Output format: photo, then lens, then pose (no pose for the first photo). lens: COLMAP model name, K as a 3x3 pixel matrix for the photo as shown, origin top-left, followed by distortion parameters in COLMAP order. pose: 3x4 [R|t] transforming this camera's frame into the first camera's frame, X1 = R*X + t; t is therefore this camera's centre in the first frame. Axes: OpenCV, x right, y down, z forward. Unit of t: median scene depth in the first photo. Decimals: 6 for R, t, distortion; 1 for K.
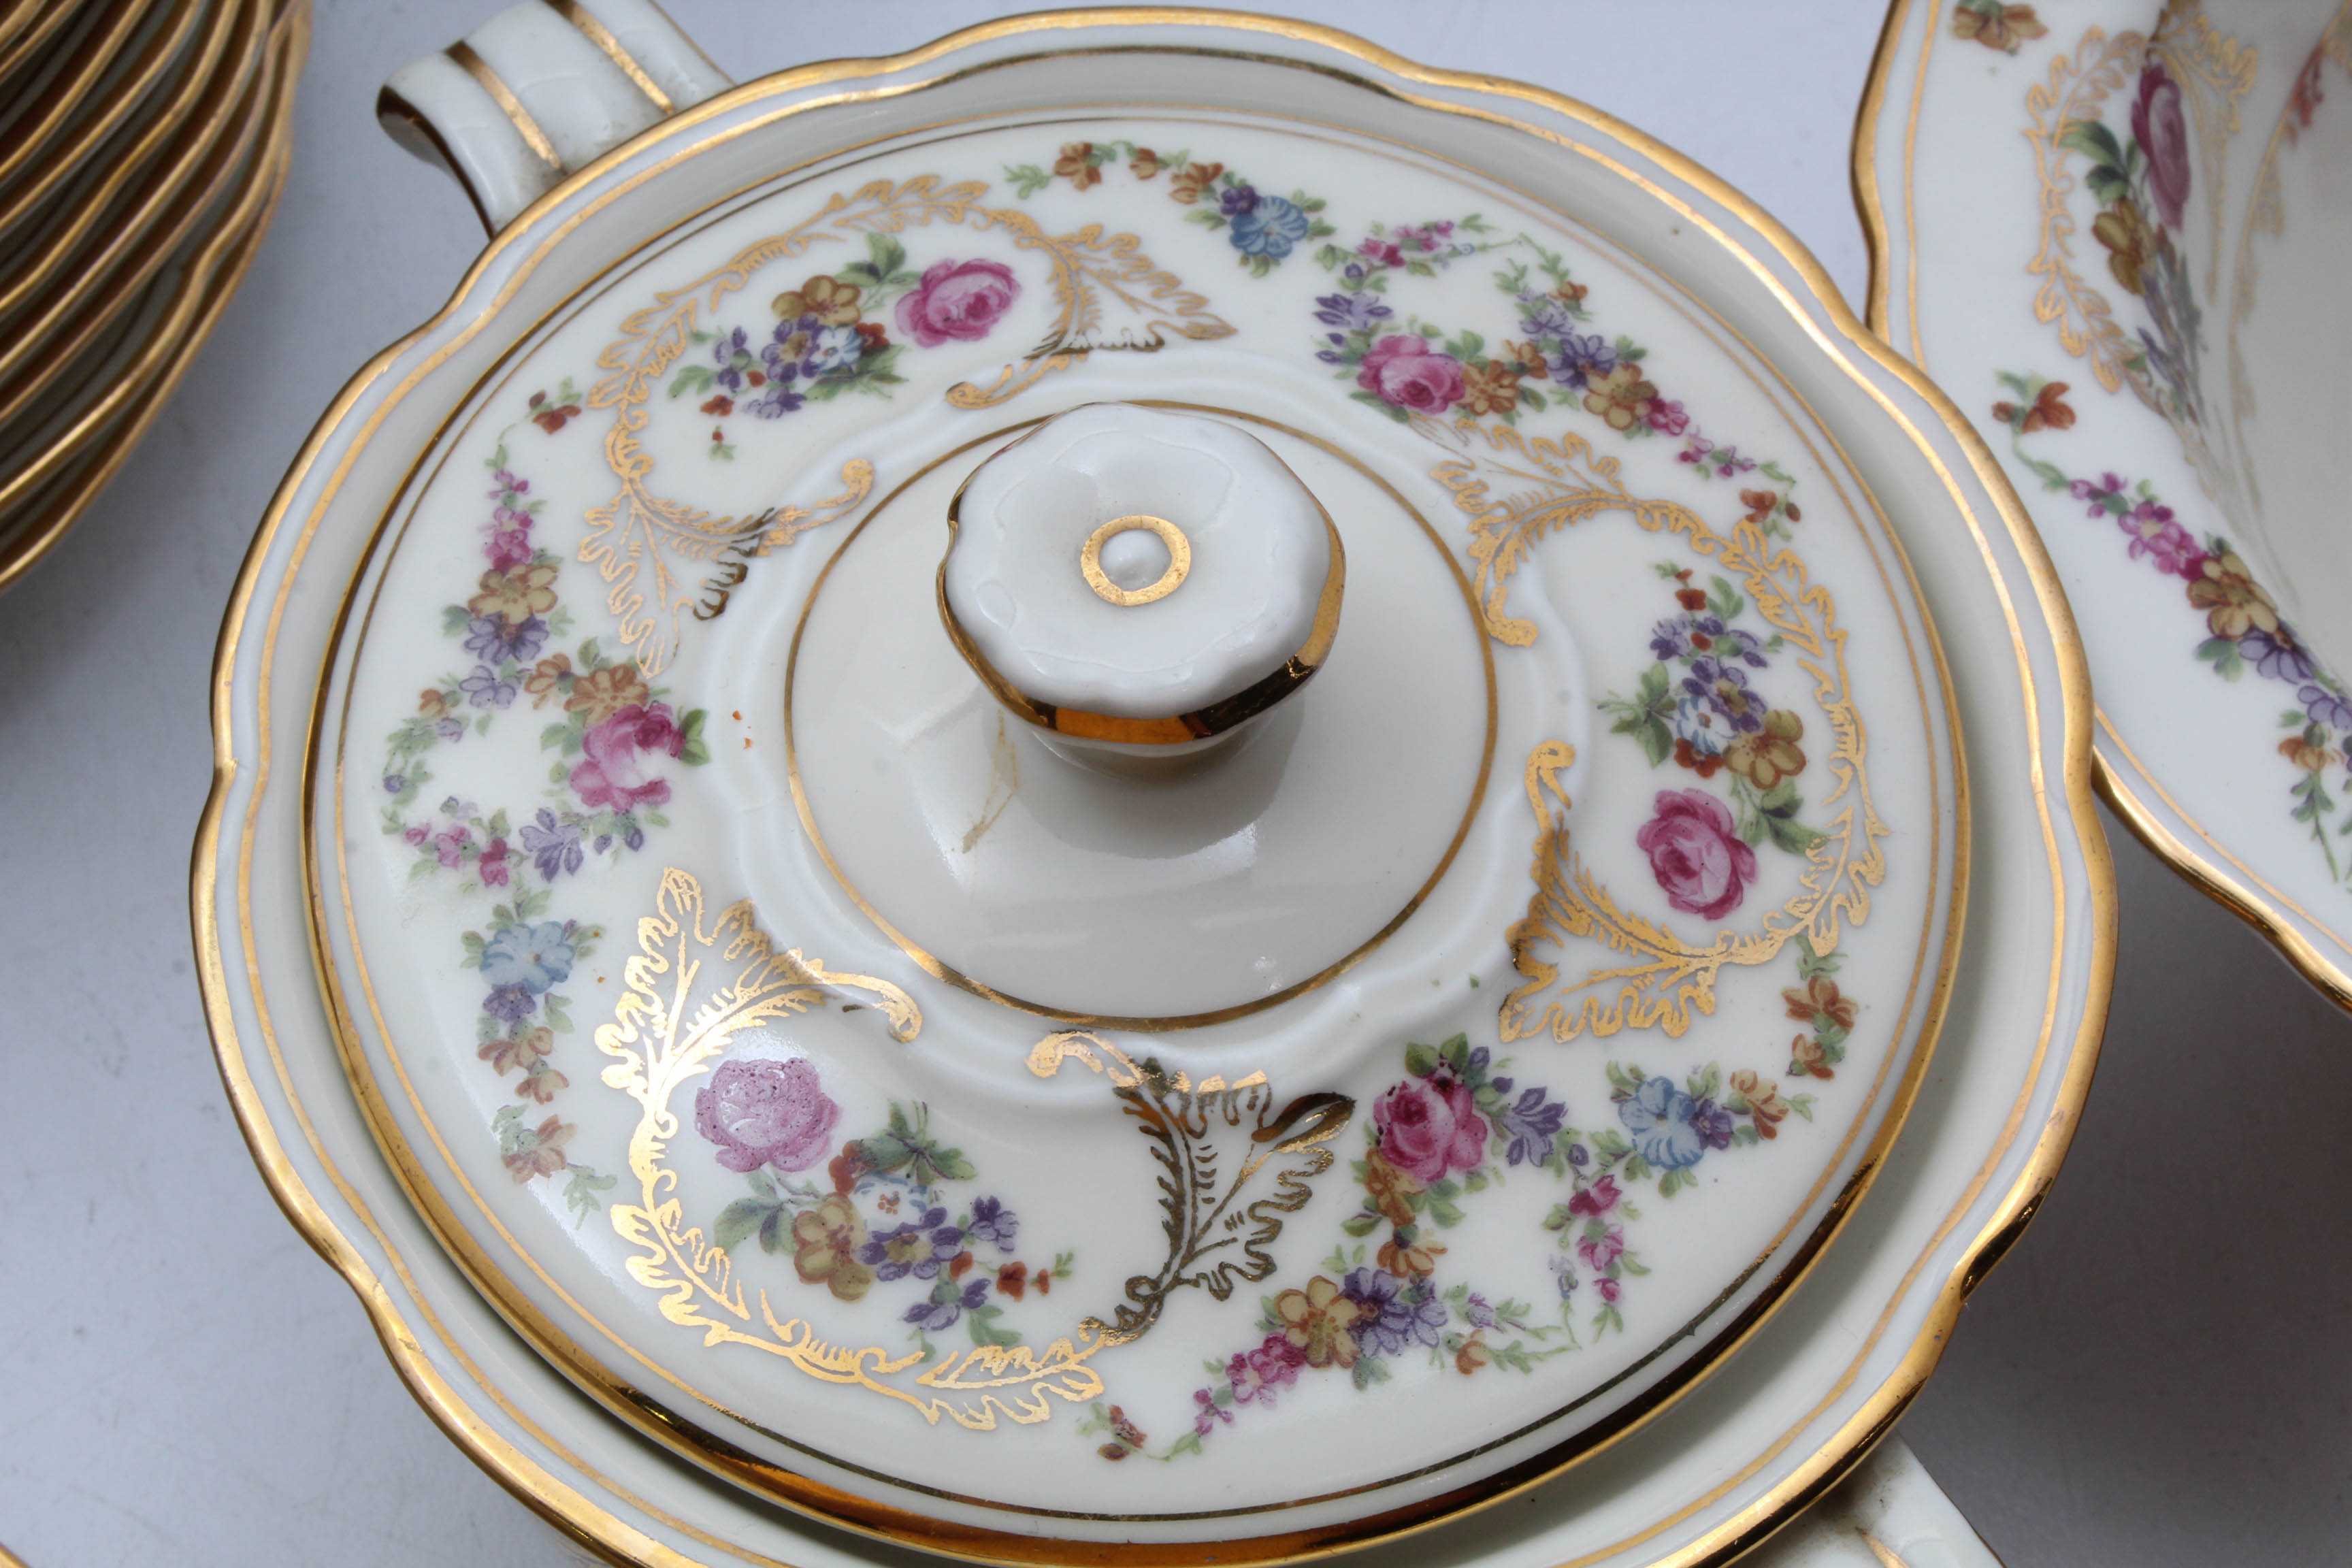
lens RADIAL K [[4823.9, 0, 1178.7], [0, 4823.9, 791.9], [0, 0, 1]] dist [0.030678, 0.000000]
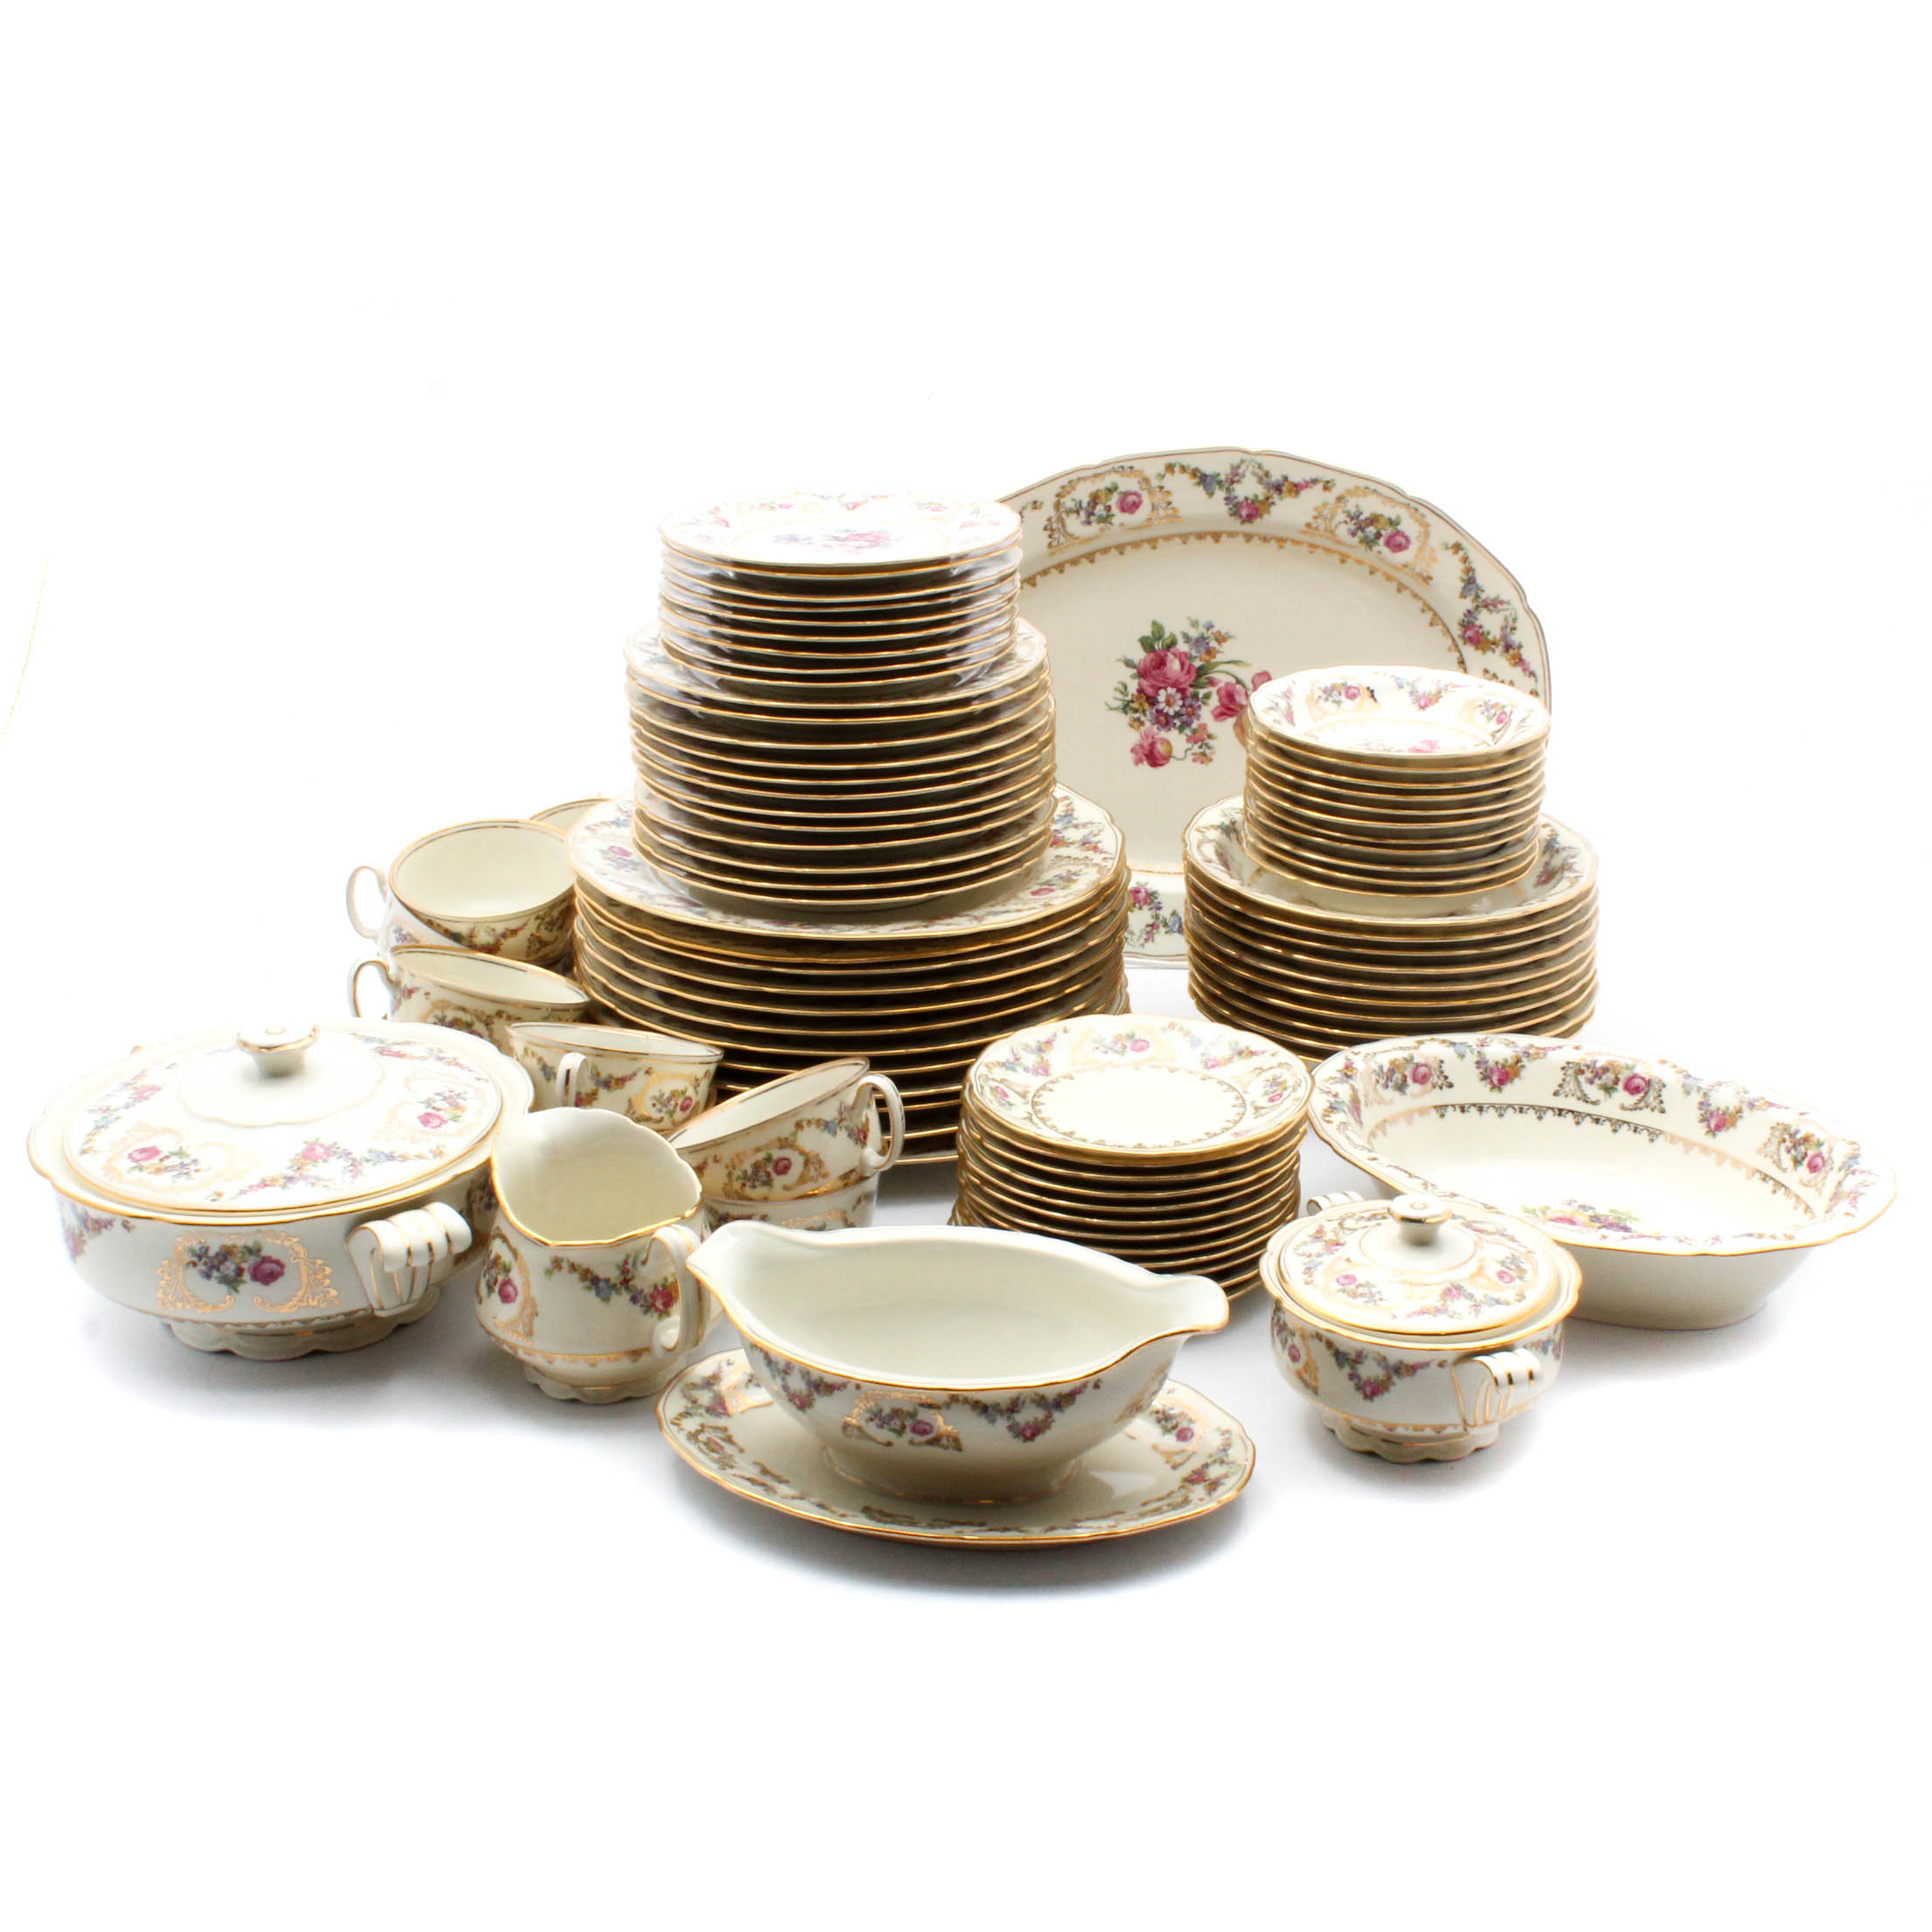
lens RADIAL K [[2946.1, 0, 1089.9], [0, 2946.1, 985.9], [0, 0, 1]] dist [-0.134293, 0.000000]
pose [[0.964463, 0.085040, -0.250160, 0.485198], [-0.225392, 0.758862, -0.611005, 2.060529], [0.137877, 0.645675, 0.751062, -2.025355]]
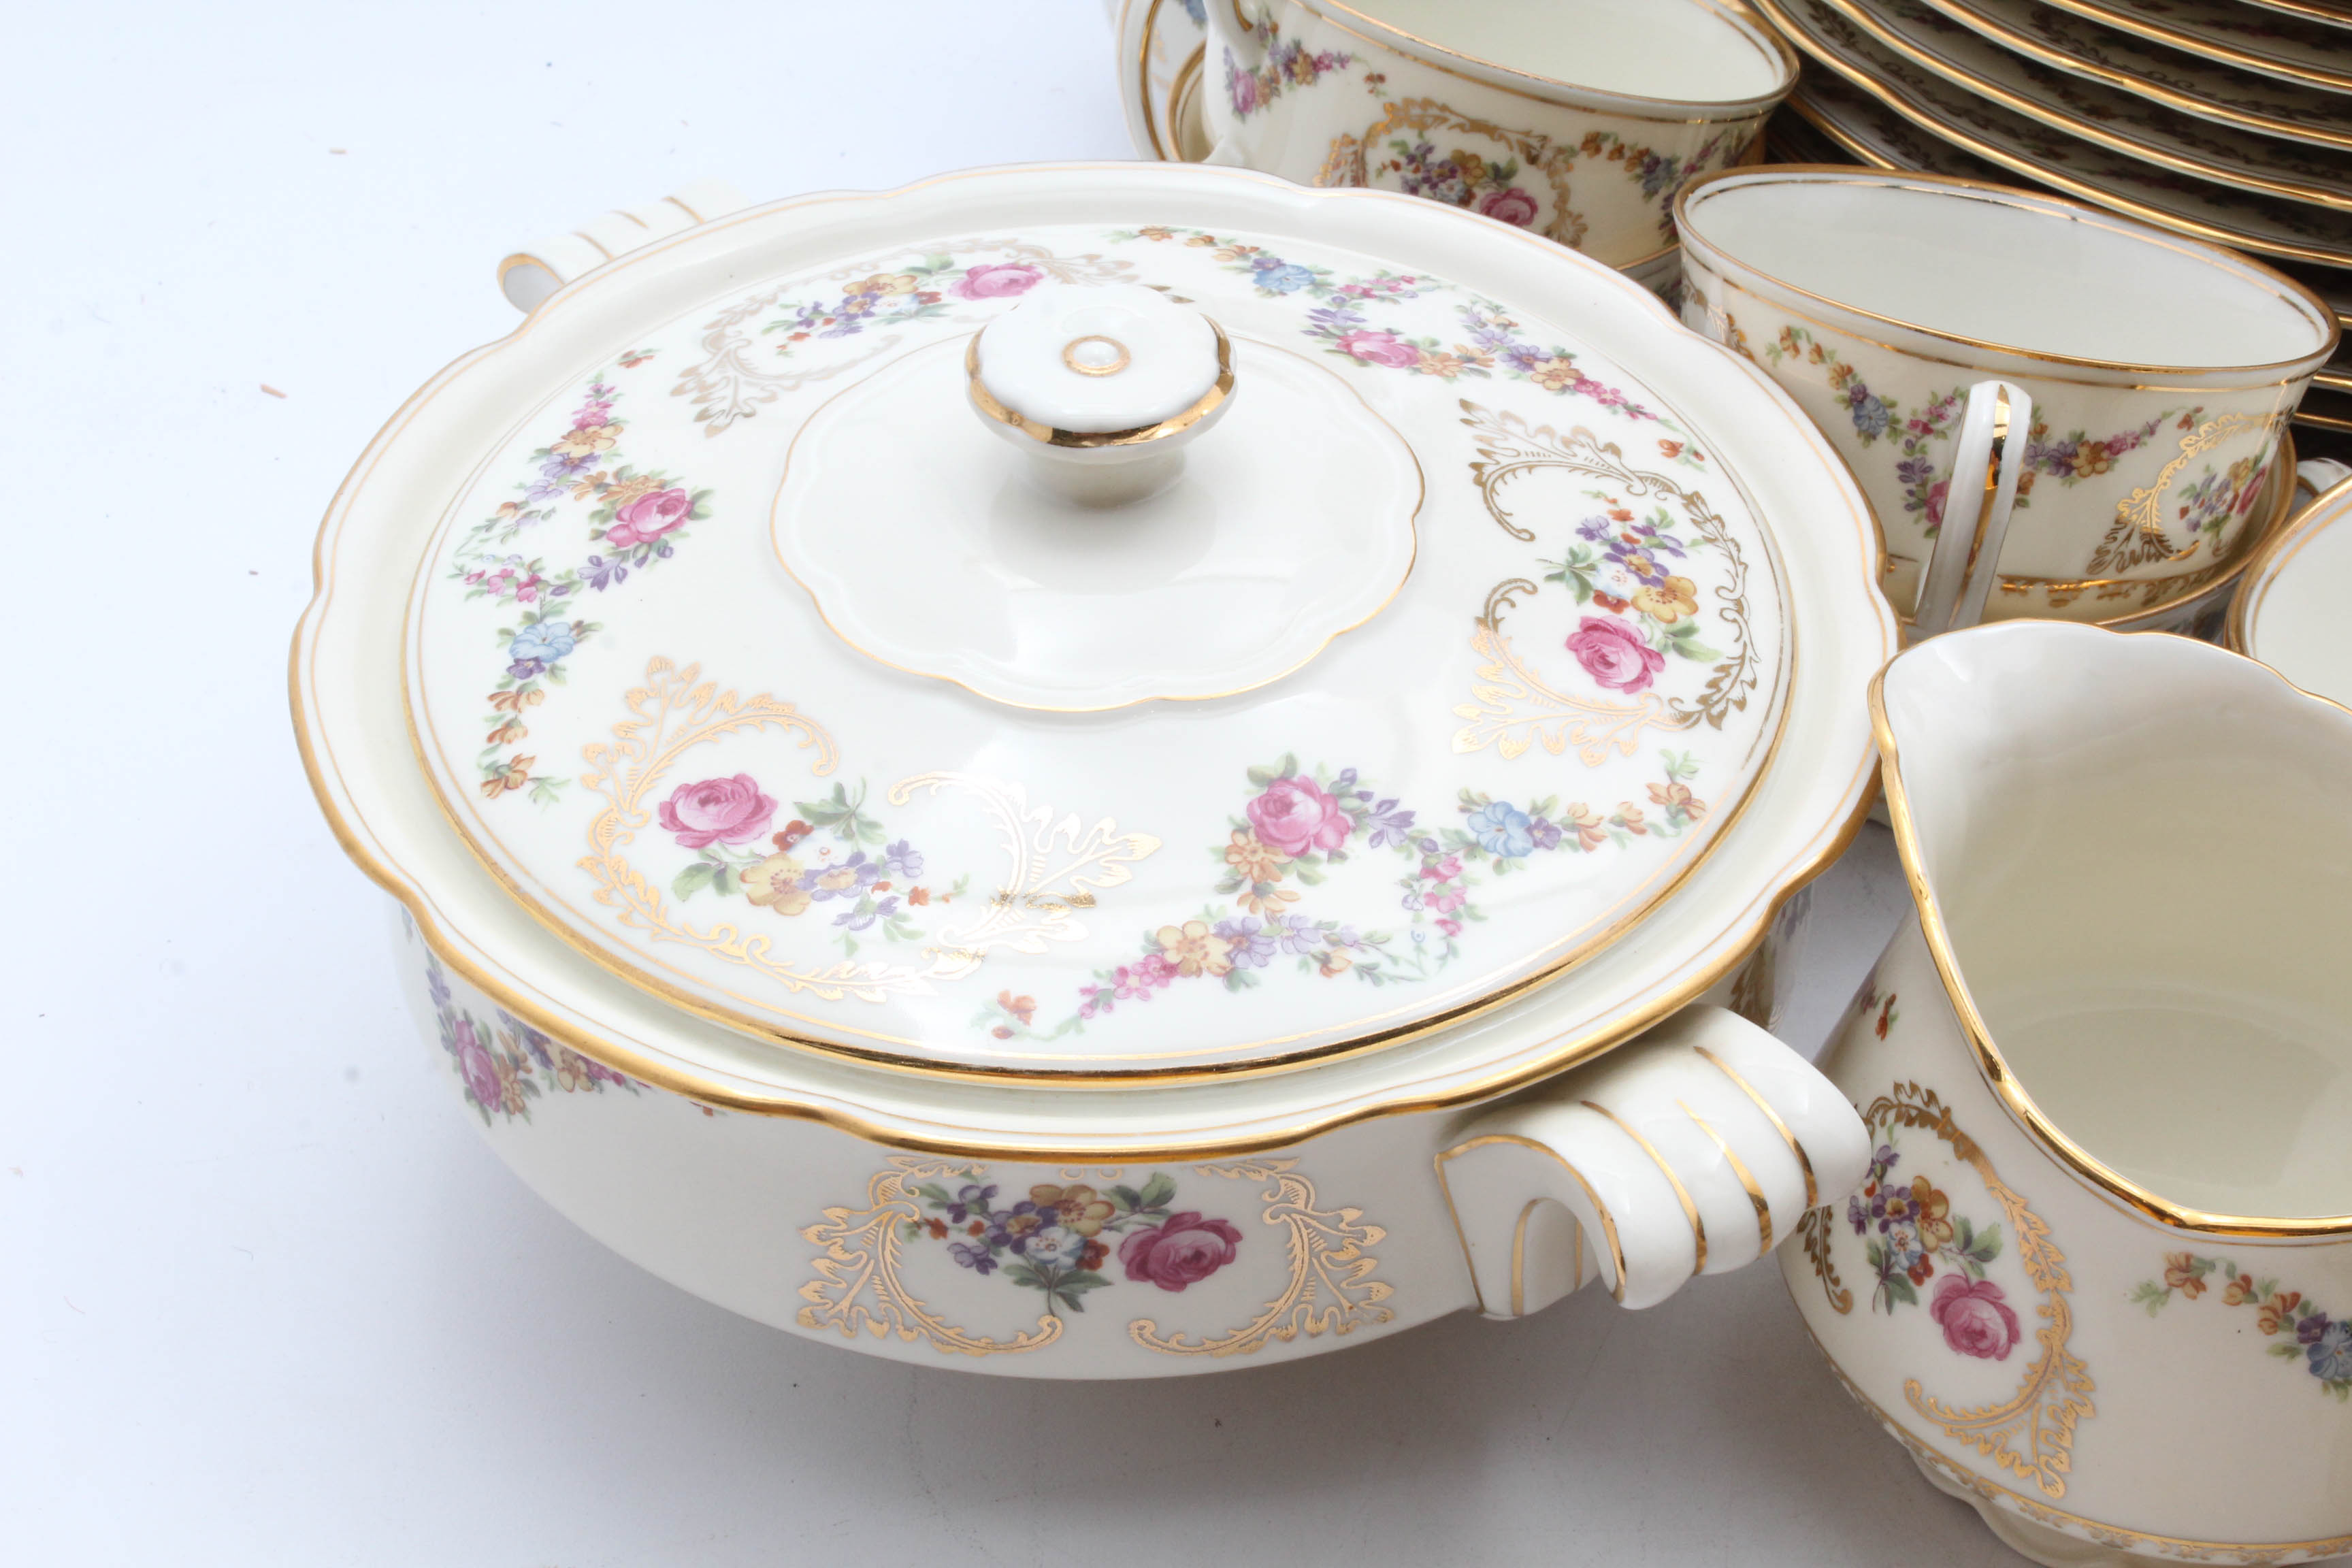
lens RADIAL K [[4367.1, 0, 1160.3], [0, 4367.1, 769.1], [0, 0, 1]] dist [0.008424, 0.000000]
pose [[0.951387, 0.181341, -0.248955, -1.030558], [-0.260111, 0.905922, -0.334136, 0.715733], [0.164941, 0.382649, 0.909051, -0.762586]]
